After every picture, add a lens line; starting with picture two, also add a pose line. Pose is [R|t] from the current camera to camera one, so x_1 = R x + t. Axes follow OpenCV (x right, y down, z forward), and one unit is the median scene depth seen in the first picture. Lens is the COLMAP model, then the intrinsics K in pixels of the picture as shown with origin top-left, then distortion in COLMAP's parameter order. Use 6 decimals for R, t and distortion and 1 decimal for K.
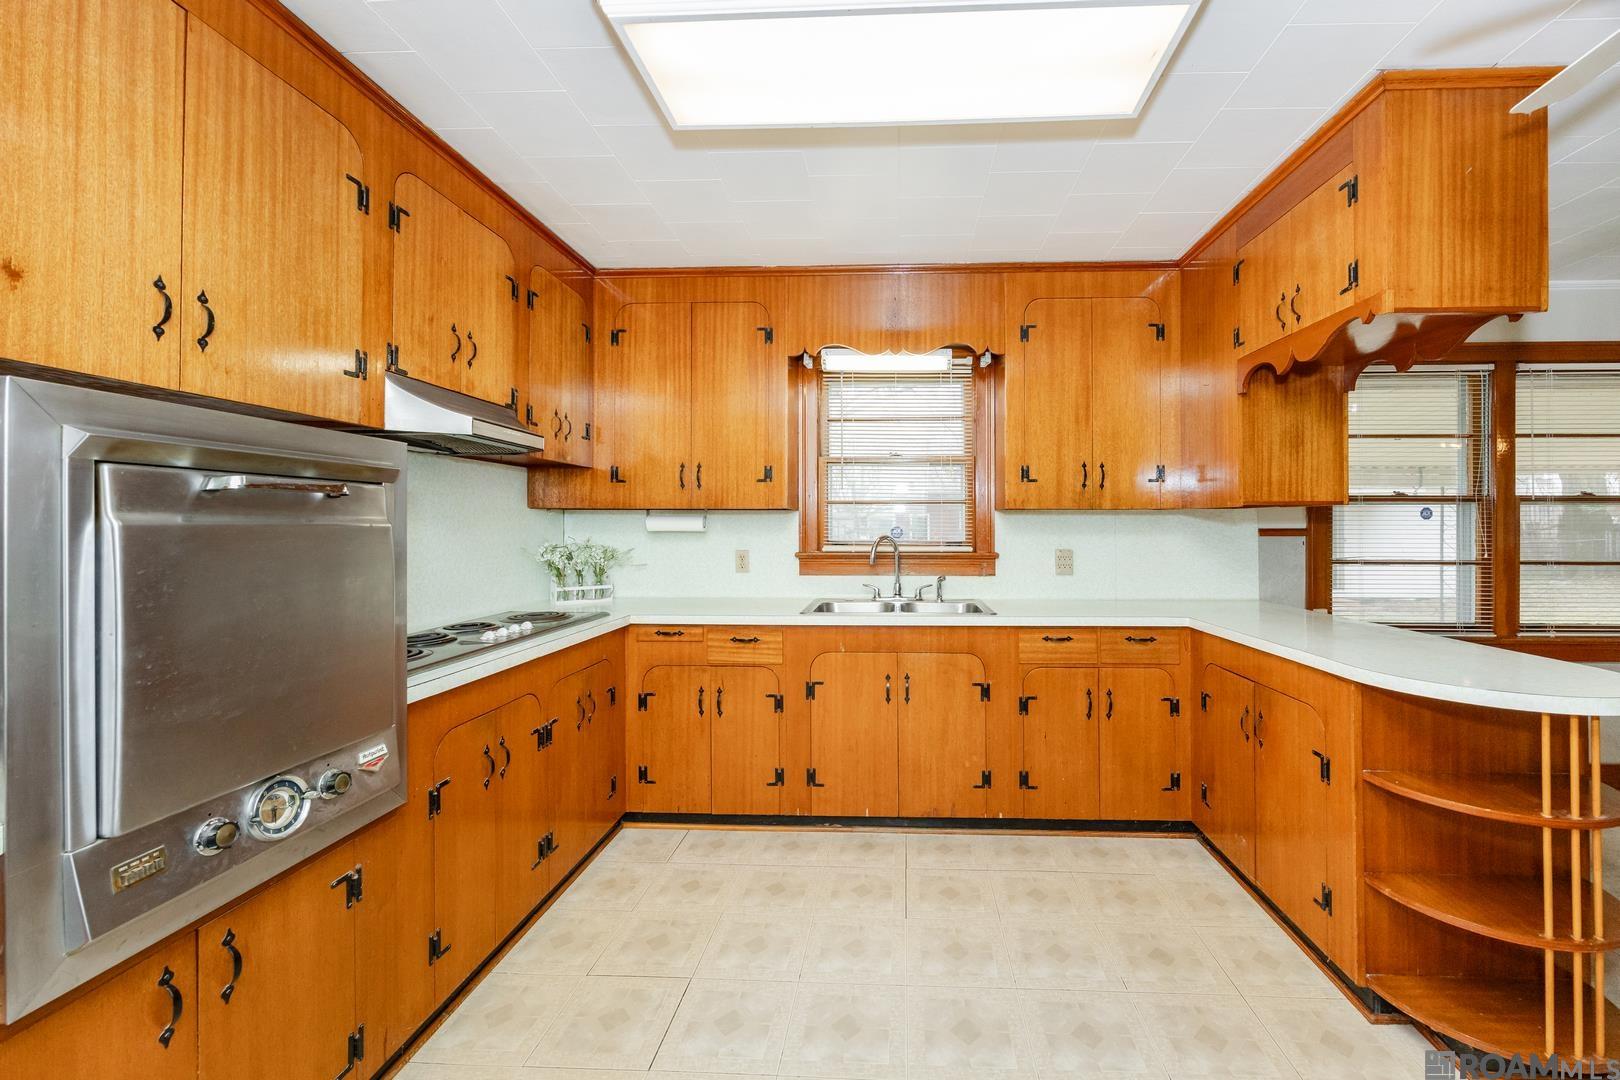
lens RADIAL K [[629.0, 0, 860.1], [0, 629.0, 521.6], [0, 0, 1]] dist [-0.001001, 0.000487]
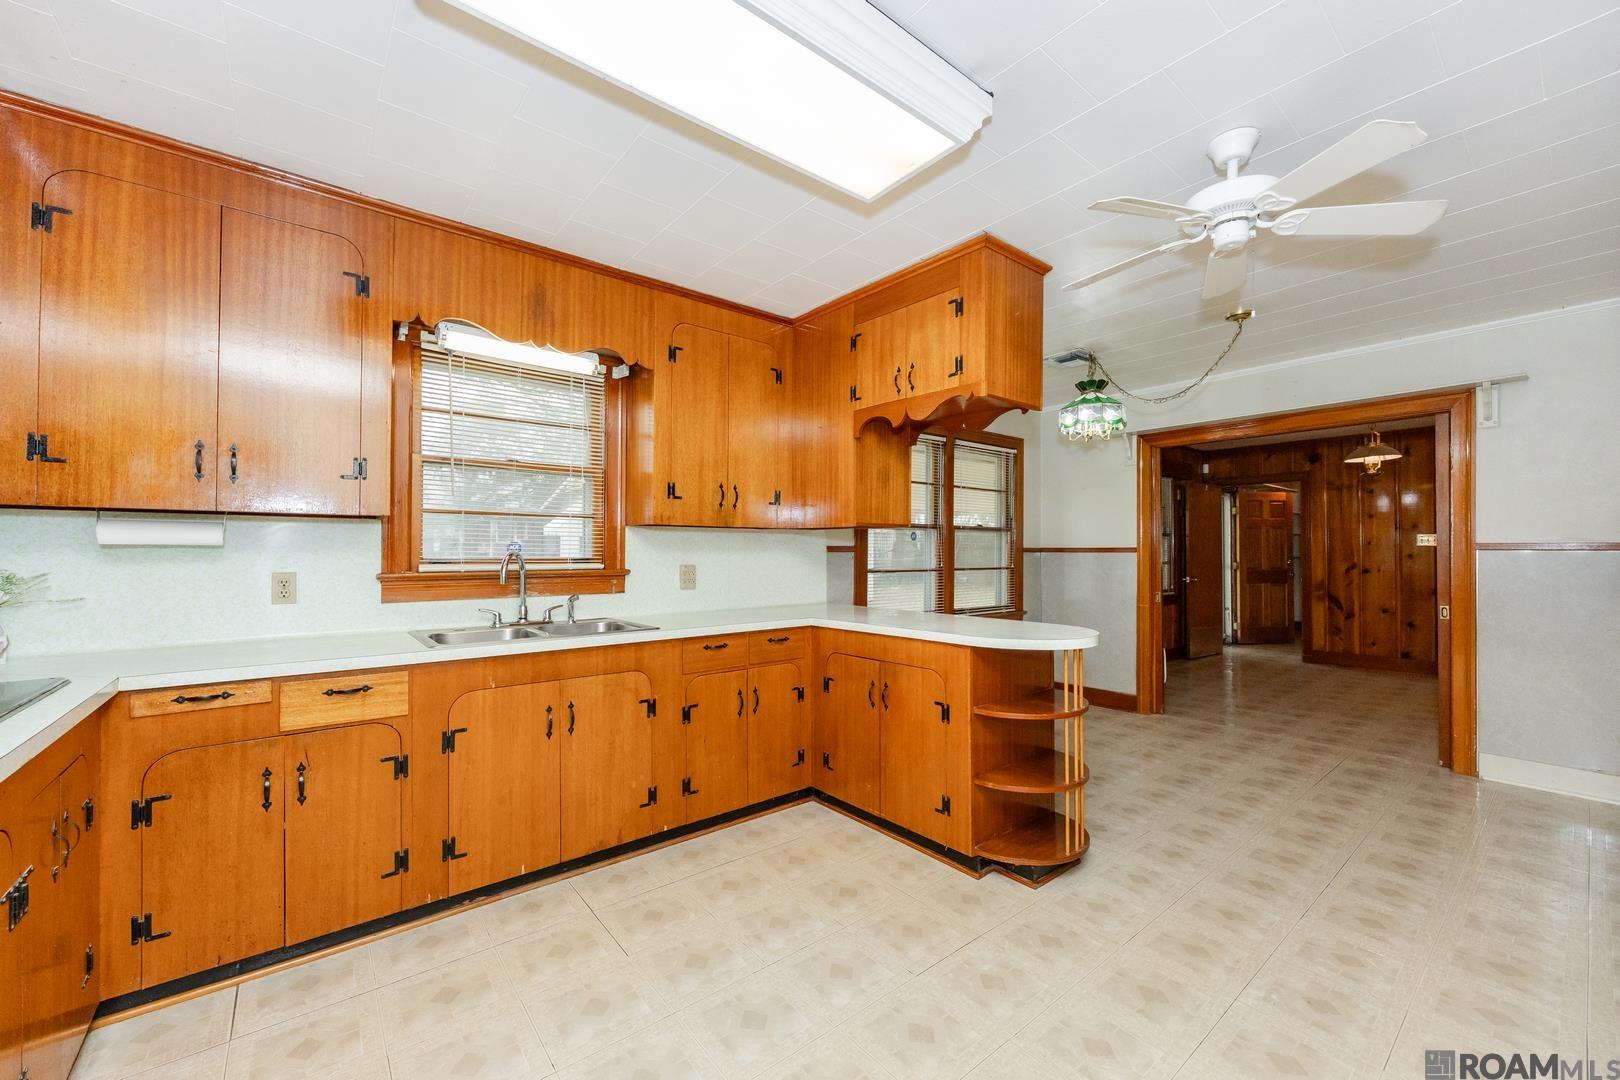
lens RADIAL K [[629.0, 0, 801.6], [0, 629.0, 543.2], [0, 0, 1]] dist [-0.001001, 0.000487]
pose [[0.755231, 0.009259, 0.655393, -0.266152], [-0.006403, 0.999957, -0.006748, 0.016464], [-0.655427, 0.000899, 0.755258, 0.093579]]
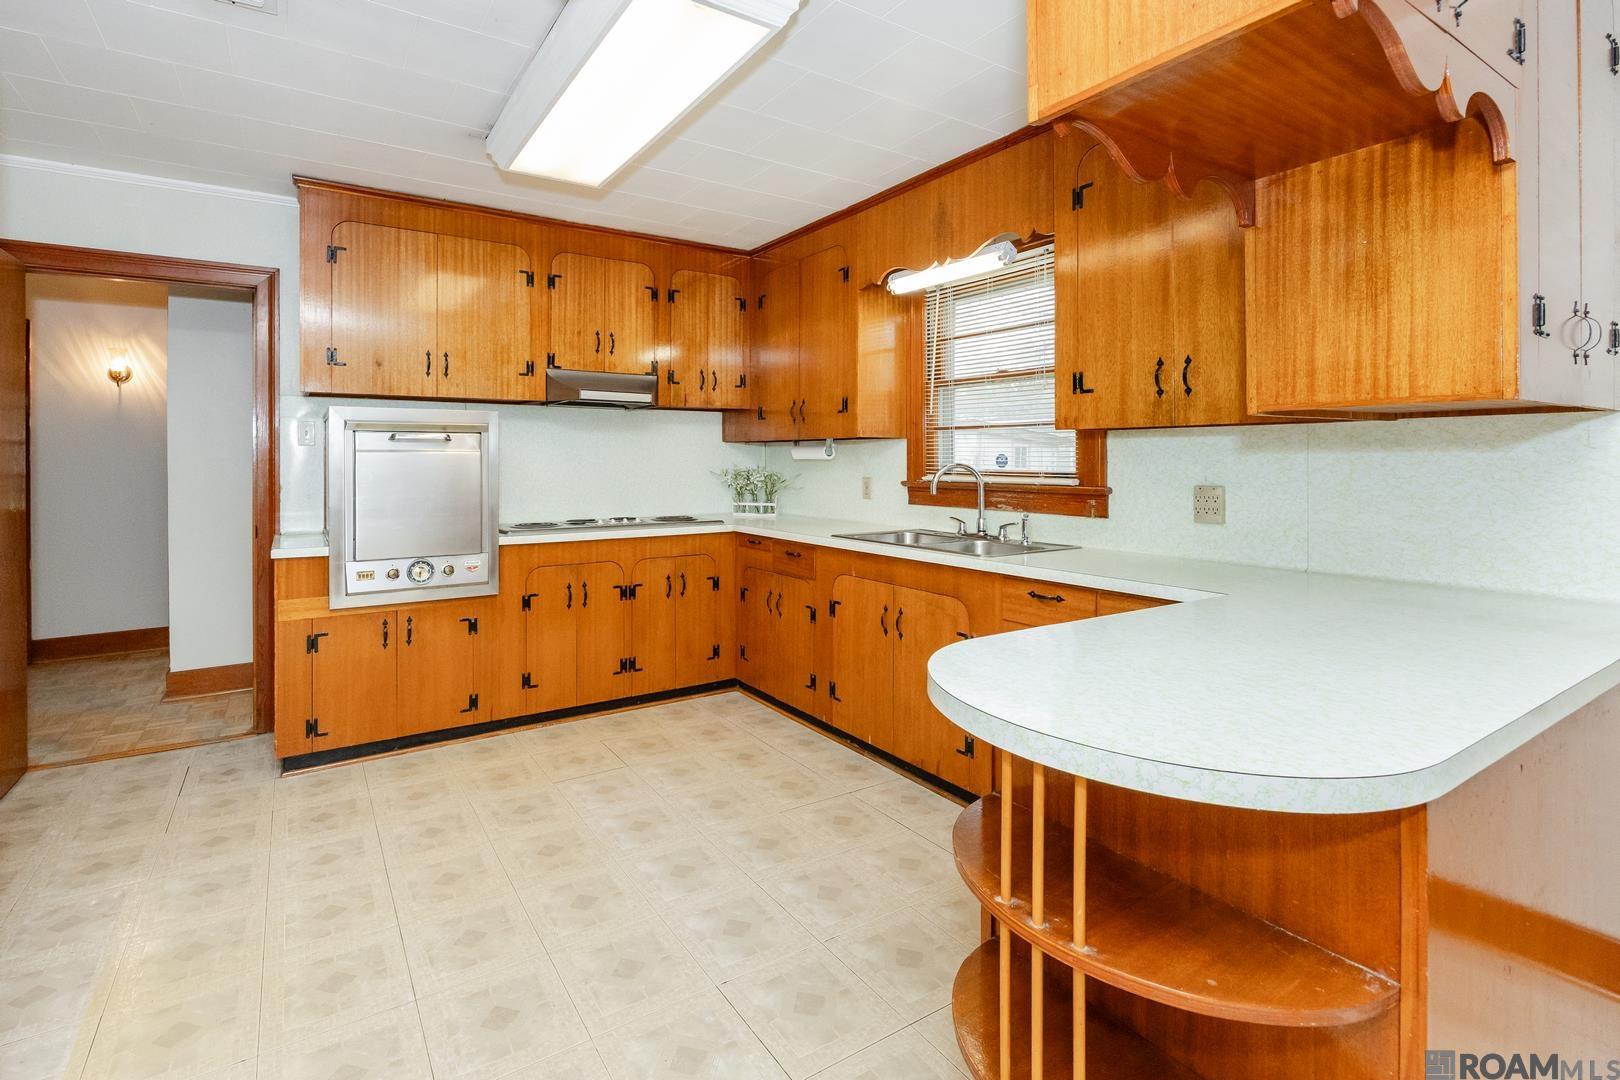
lens RADIAL K [[672.3, 0, 709.1], [0, 672.3, 460.5], [0, 0, 1]] dist [-0.000907, -0.000151]
pose [[0.570881, 0.001848, -0.821031, 0.729289], [0.006045, 0.999961, 0.006454, 0.010165], [0.821011, -0.008648, 0.570847, 0.182310]]
